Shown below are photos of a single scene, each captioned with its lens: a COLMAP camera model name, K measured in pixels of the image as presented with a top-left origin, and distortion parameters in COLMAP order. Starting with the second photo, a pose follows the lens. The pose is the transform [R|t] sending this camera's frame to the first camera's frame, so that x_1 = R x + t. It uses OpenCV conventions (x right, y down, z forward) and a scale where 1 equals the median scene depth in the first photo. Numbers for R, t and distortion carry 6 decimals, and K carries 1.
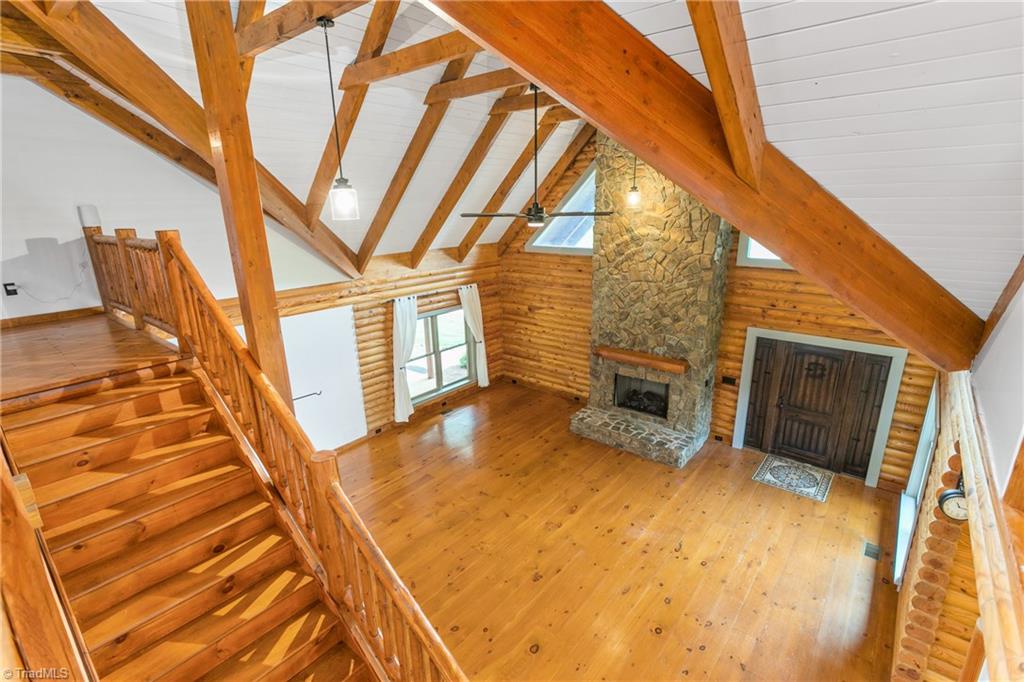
lens RADIAL K [[487.1, 0, 511.6], [0, 487.1, 337.0], [0, 0, 1]] dist [0.002391, 0.000302]
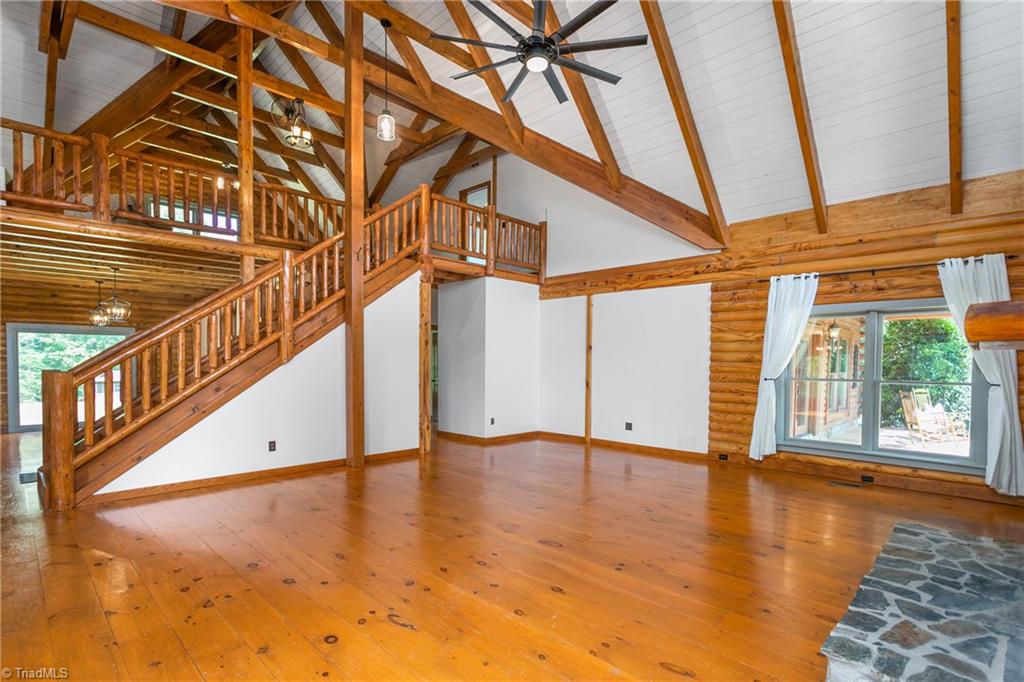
lens RADIAL K [[499.6, 0, 510.6], [0, 499.6, 364.8], [0, 0, 1]] dist [0.000675, -0.000038]
pose [[-0.091218, 0.021905, -0.995590, 0.548110], [-0.277842, 0.959497, 0.046567, 0.121309], [0.956286, 0.280865, -0.081437, 0.764262]]
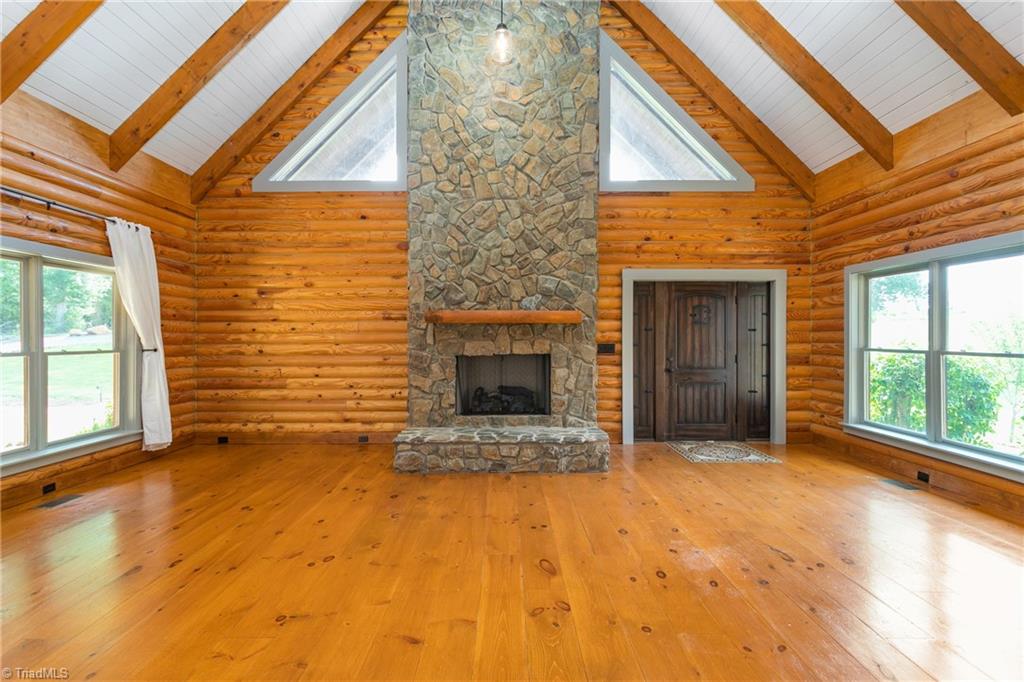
lens RADIAL K [[492.3, 0, 507.5], [0, 492.3, 330.5], [0, 0, 1]] dist [0.000330, 0.000515]
pose [[0.769667, 0.020970, 0.638102, -0.134168], [0.164614, 0.959150, -0.230074, 0.204499], [-0.616859, 0.282121, 0.734774, 0.534331]]
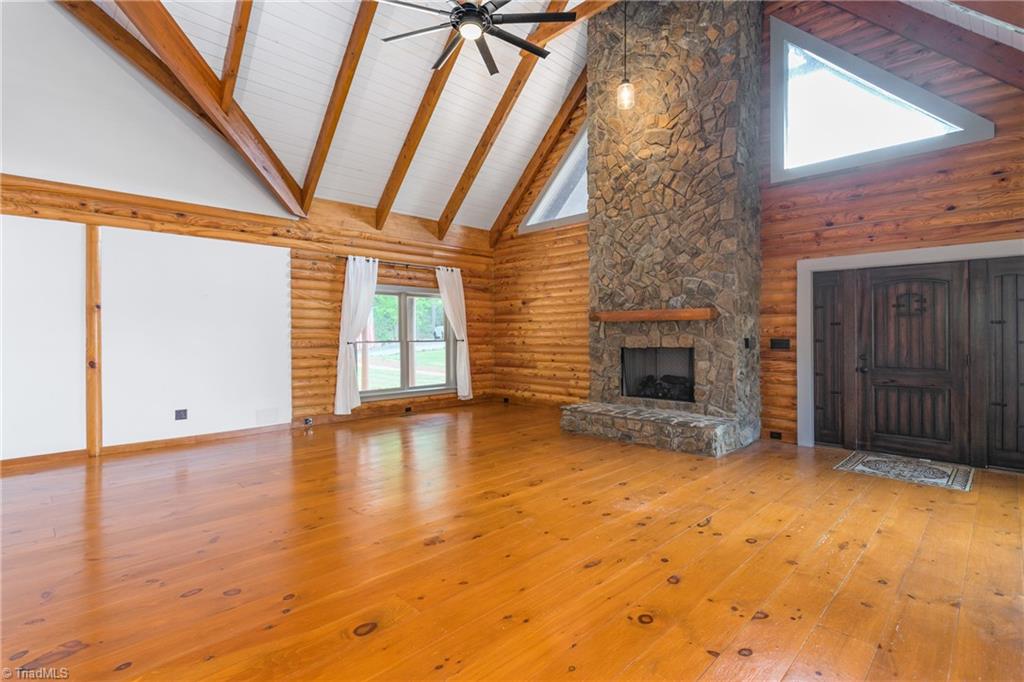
lens RADIAL K [[490.6, 0, 512.3], [0, 490.6, 327.4], [0, 0, 1]] dist [0.001110, 0.000559]
pose [[0.995112, 0.009078, -0.098336, 0.127239], [-0.036445, 0.959234, -0.280254, 0.274615], [0.091783, 0.282468, 0.954876, 0.274145]]
